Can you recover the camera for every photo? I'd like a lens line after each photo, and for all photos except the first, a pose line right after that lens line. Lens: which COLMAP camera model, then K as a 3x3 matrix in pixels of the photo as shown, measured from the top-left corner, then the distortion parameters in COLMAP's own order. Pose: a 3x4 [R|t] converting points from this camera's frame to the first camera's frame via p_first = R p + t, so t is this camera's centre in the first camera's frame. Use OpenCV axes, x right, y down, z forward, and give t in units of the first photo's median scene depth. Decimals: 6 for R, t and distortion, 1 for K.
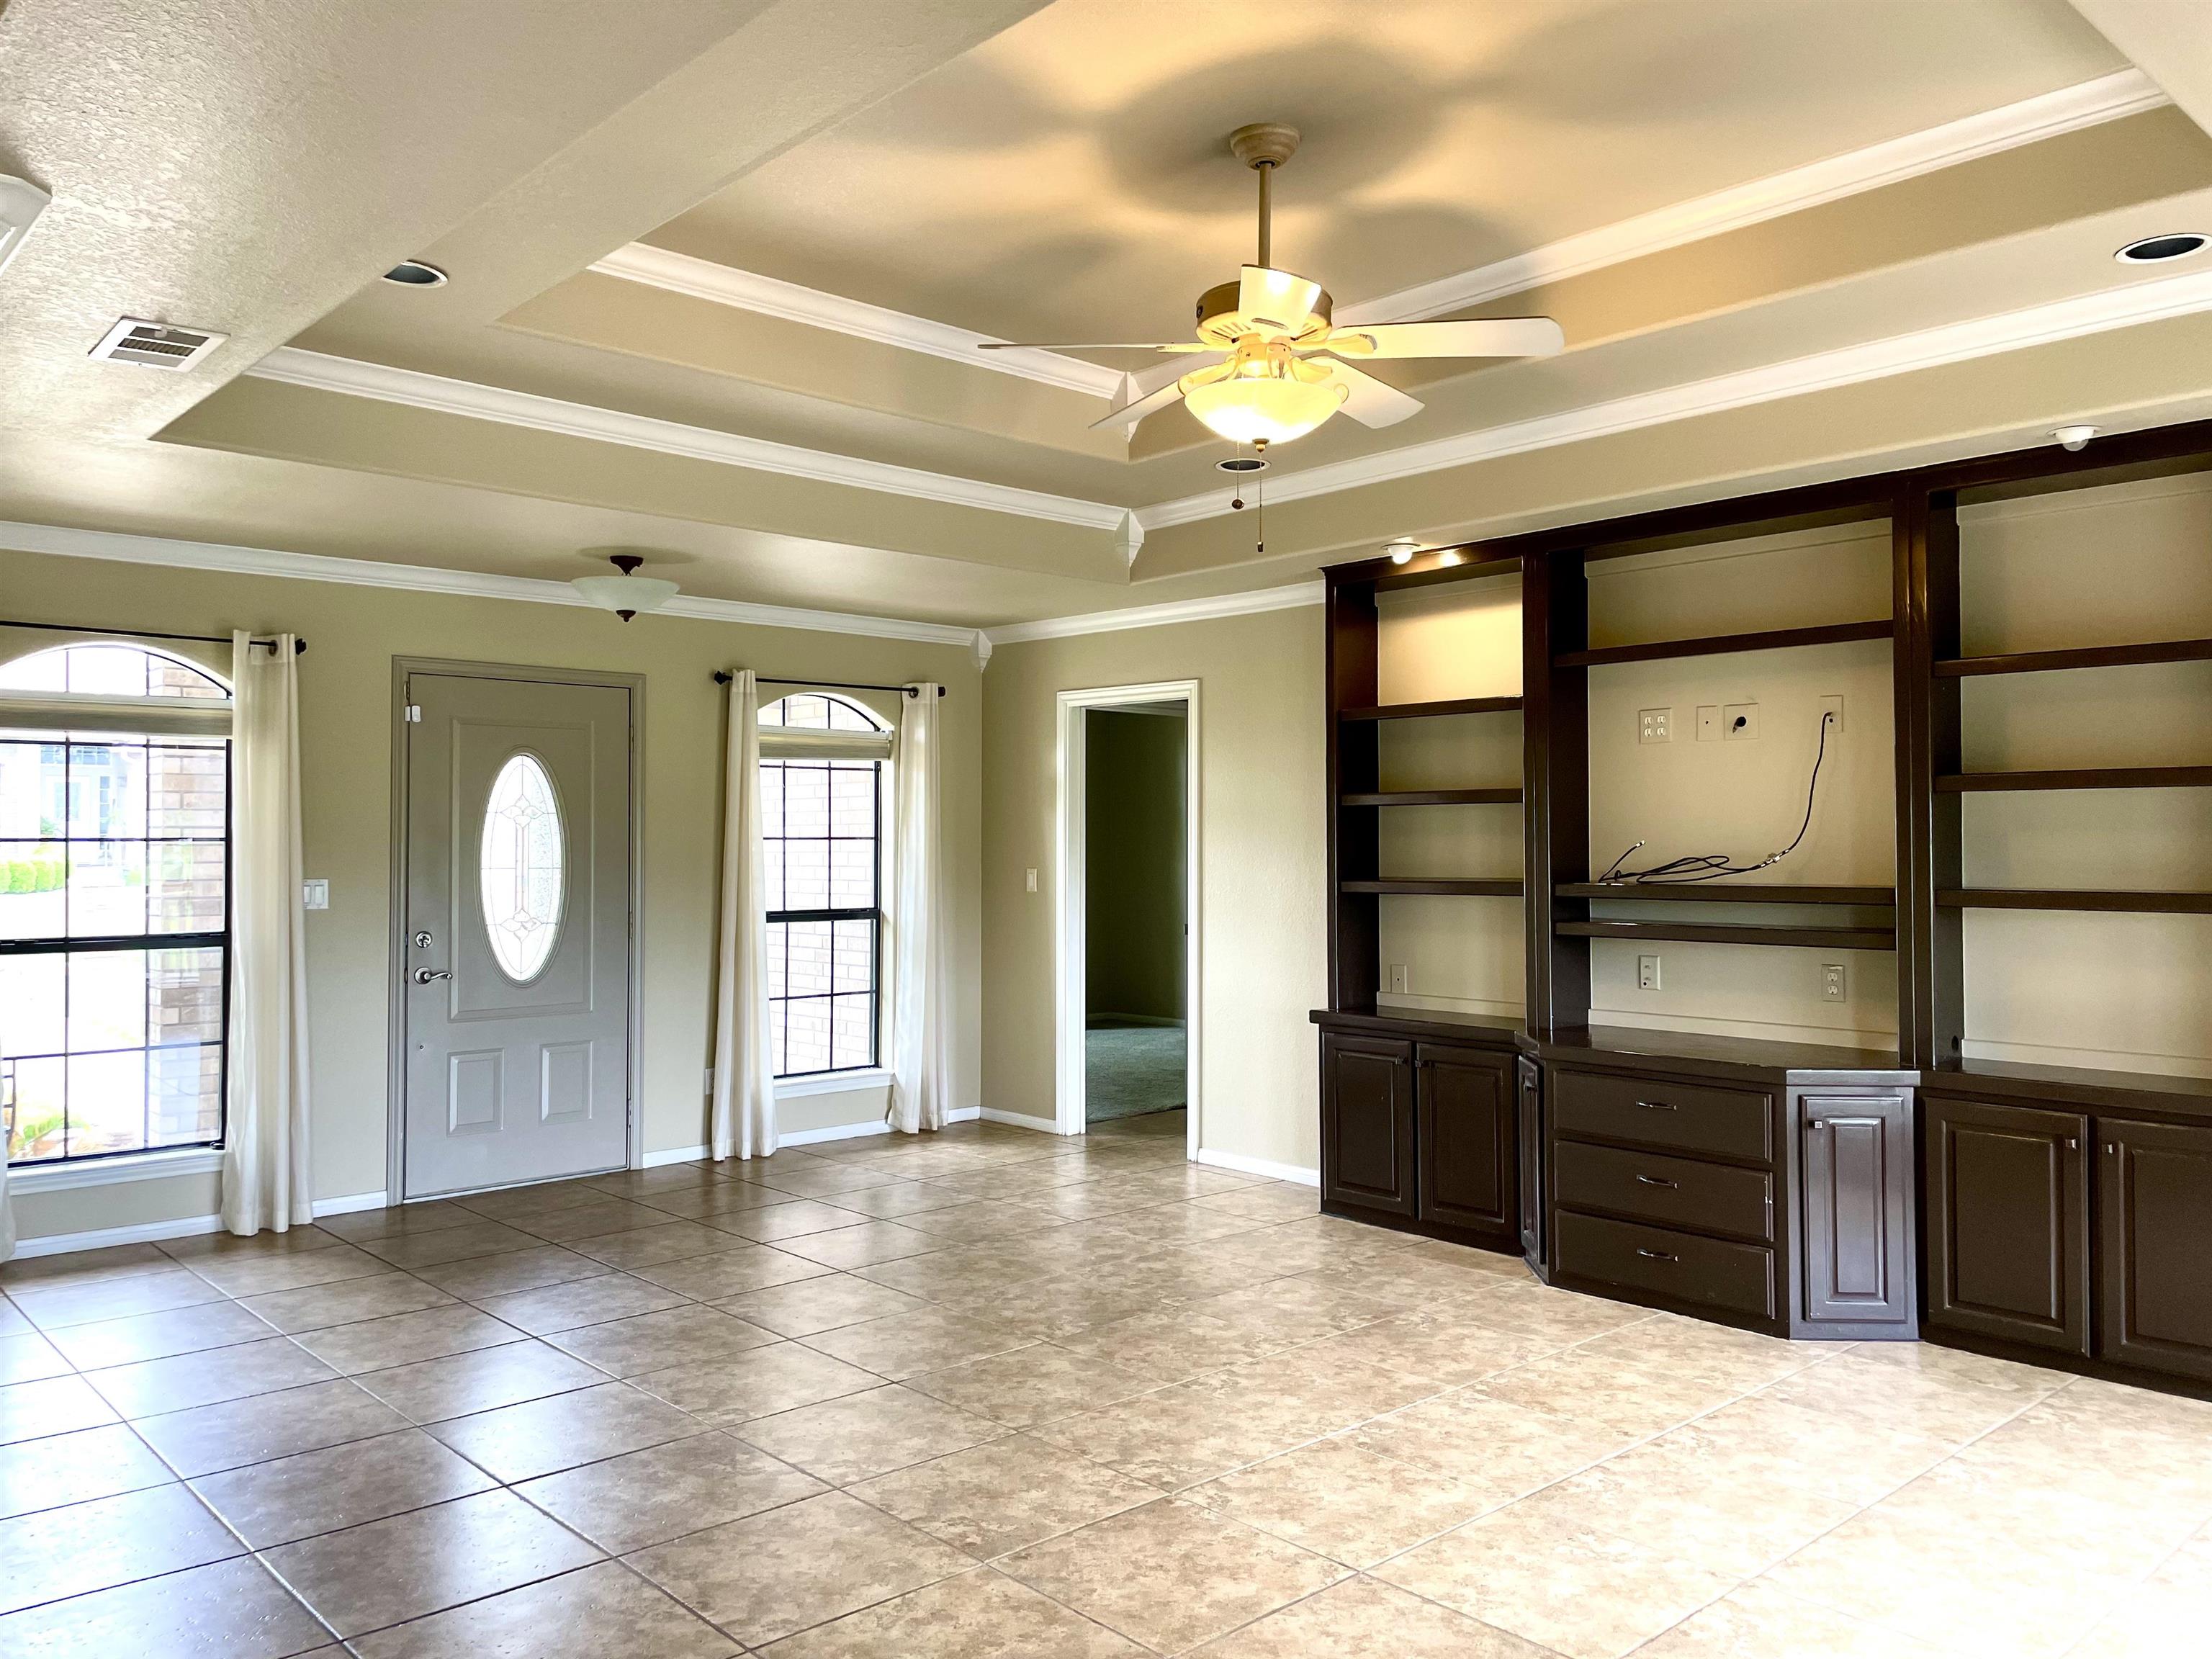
lens RADIAL K [[1663.5, 0, 1106.0], [0, 1663.5, 829.5], [0, 0, 1]] dist [0.102423, -0.148055]
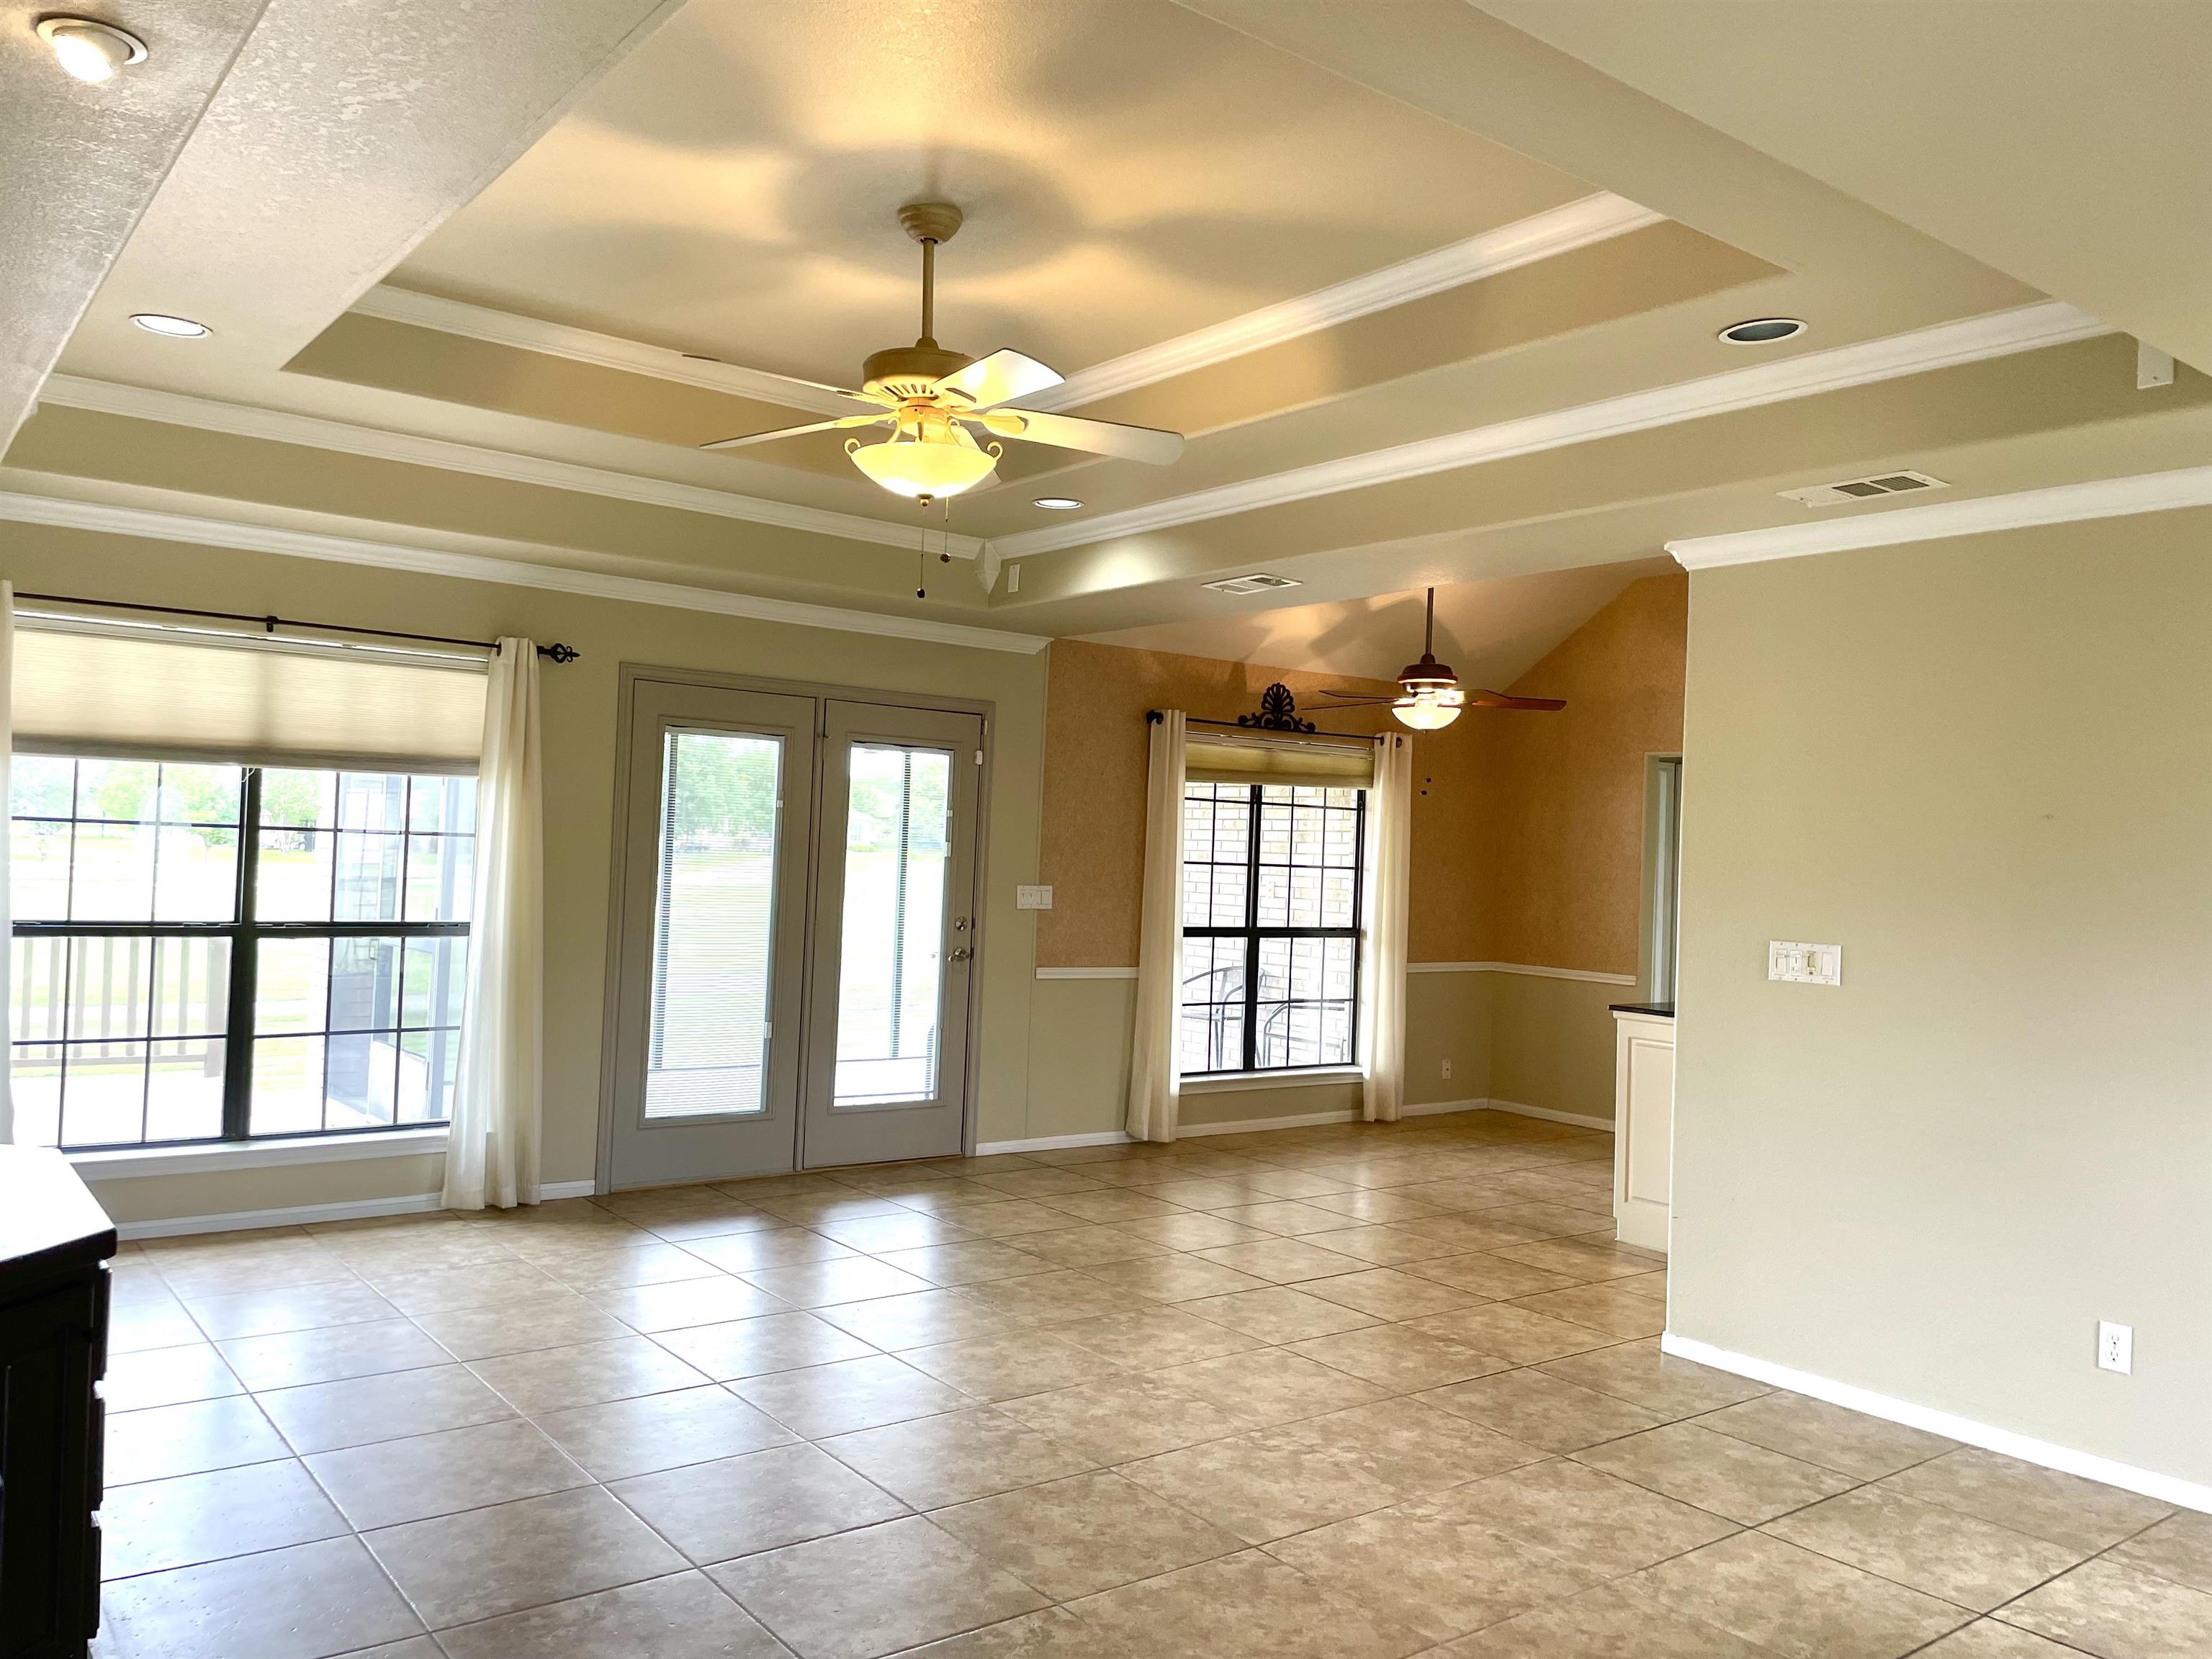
lens RADIAL K [[1677.6, 0, 1095.4], [0, 1677.6, 827.2], [0, 0, 1]] dist [0.109107, -0.155863]
pose [[-0.995296, -0.037315, 0.089408, -0.083320], [-0.039592, 0.998932, -0.023834, 0.002948], [-0.088423, -0.027262, -0.995710, 1.396941]]
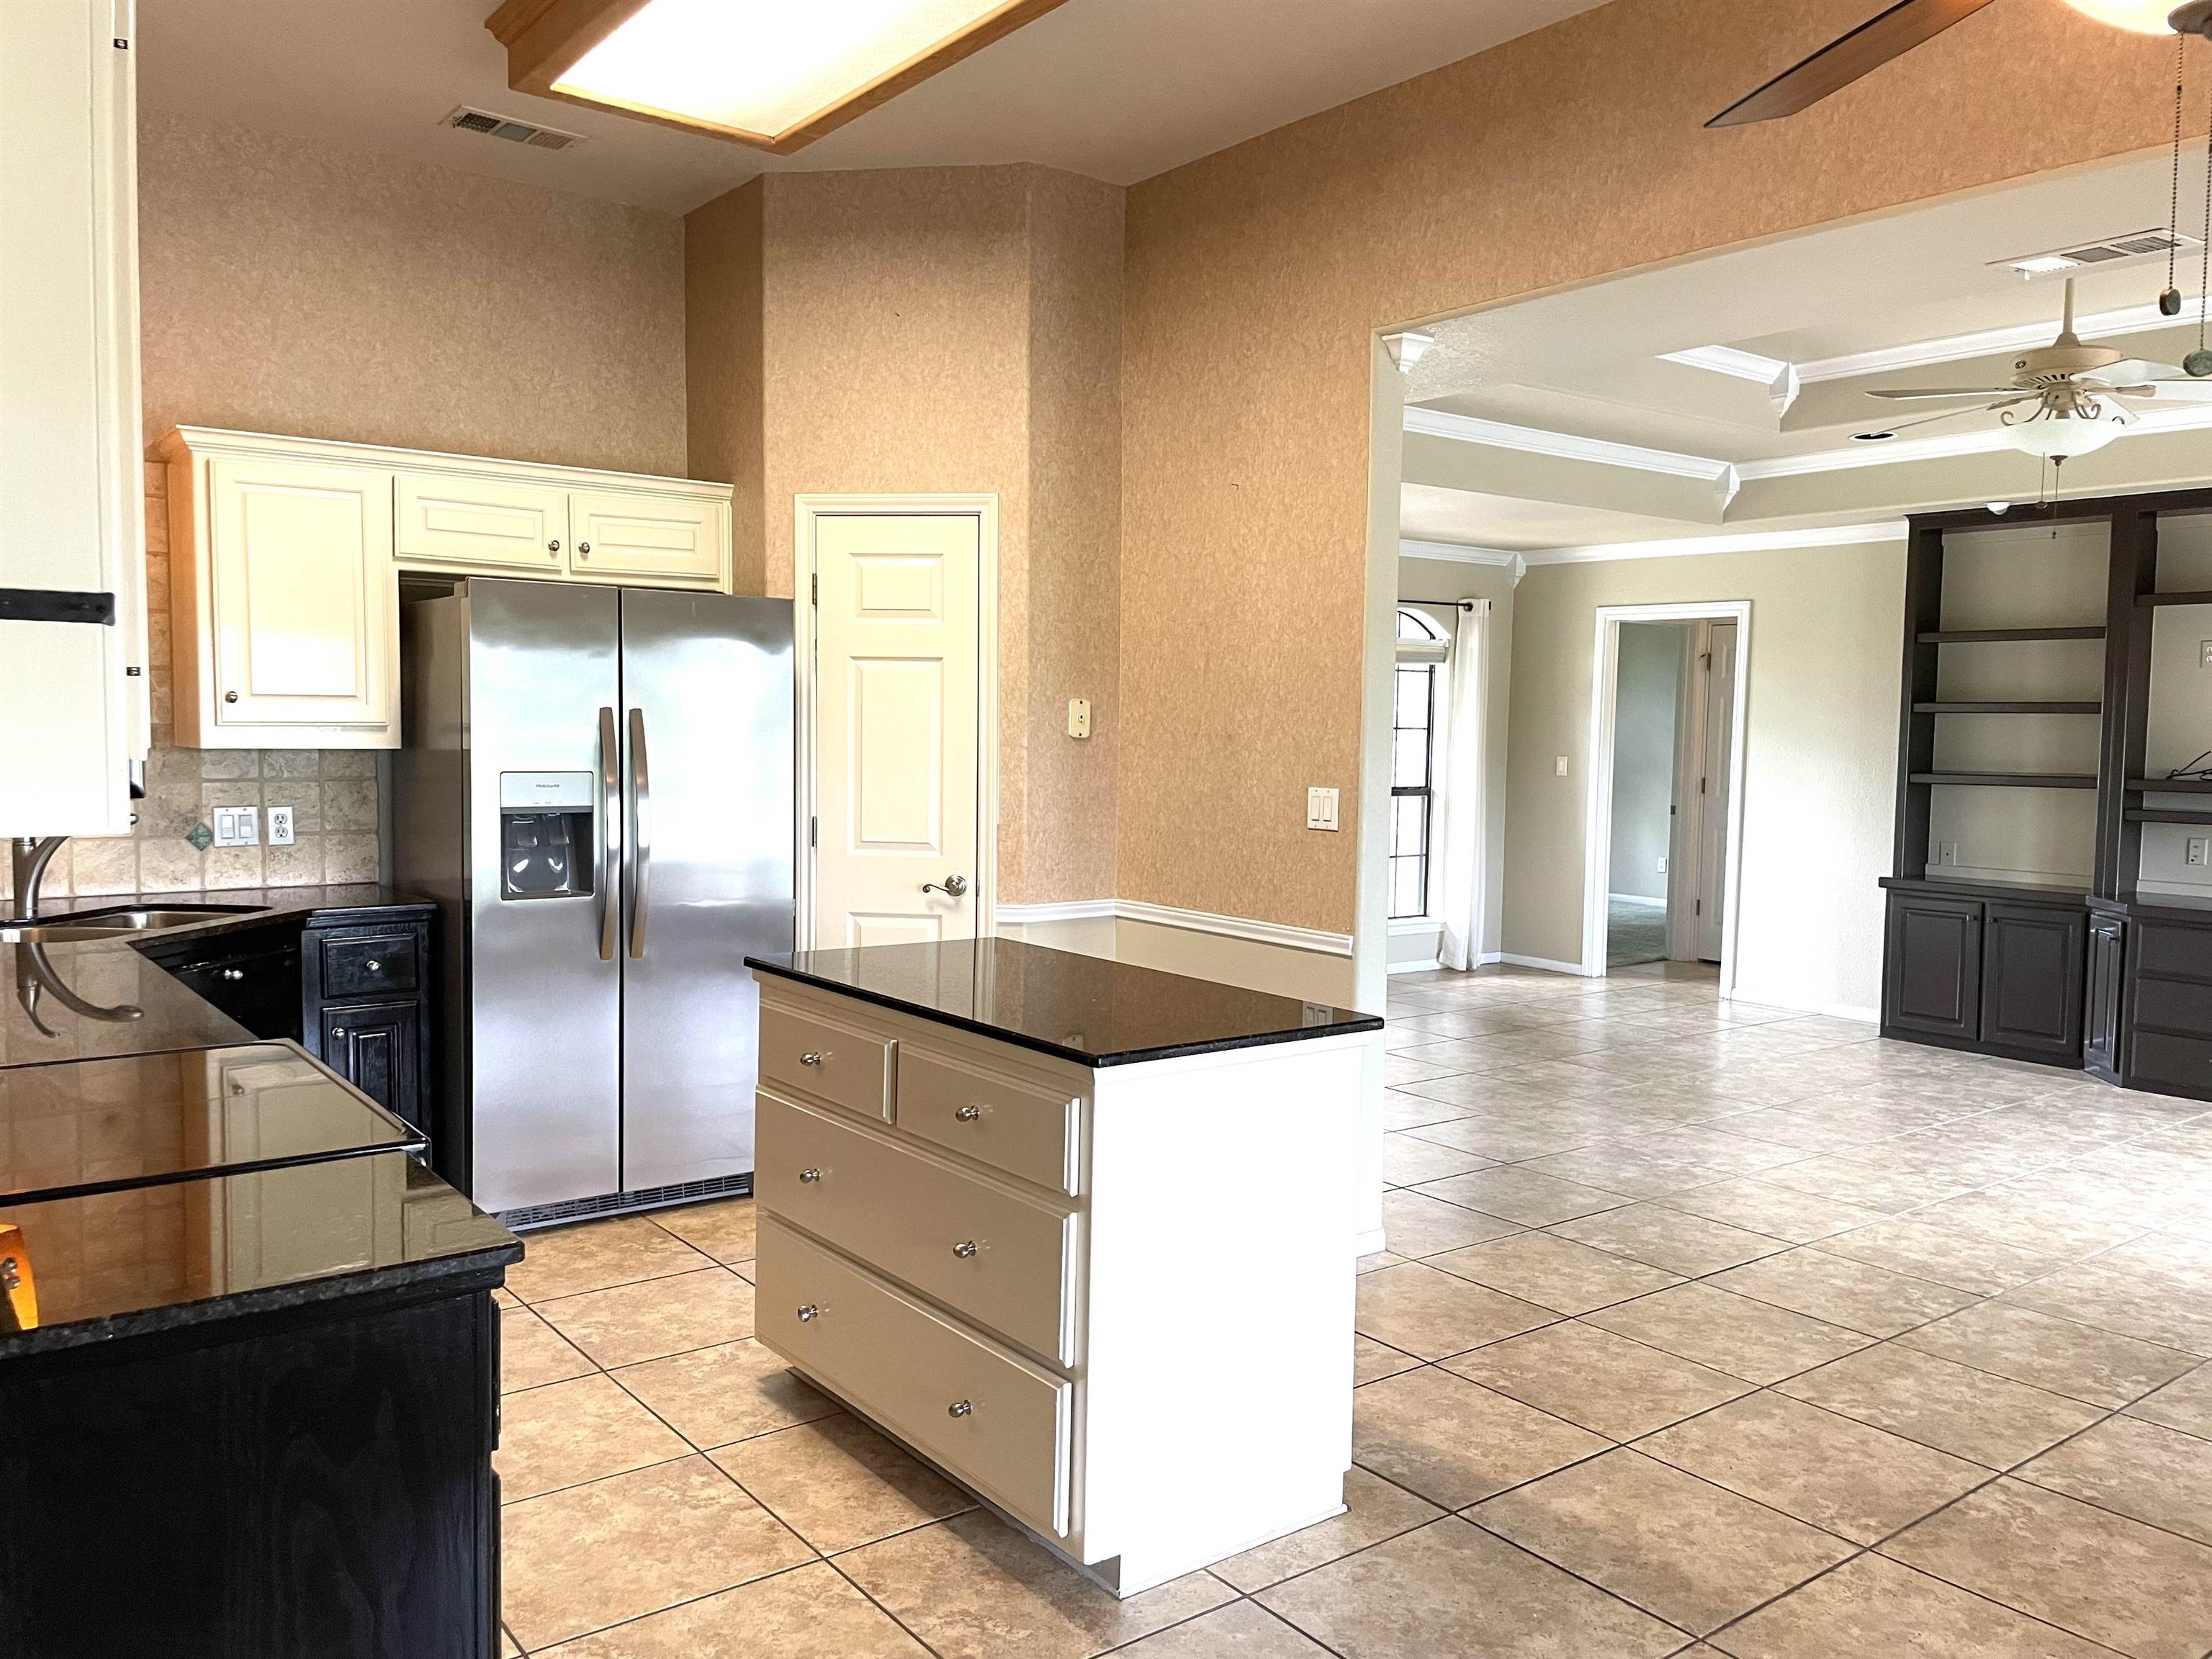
lens RADIAL K [[1677.6, 0, 1095.4], [0, 1677.6, 827.2], [0, 0, 1]] dist [0.109107, -0.155863]
pose [[0.995693, 0.021624, -0.090160, -0.380838], [-0.014956, 0.997147, 0.073990, -0.014506], [0.091502, -0.072322, 0.993175, -0.339903]]
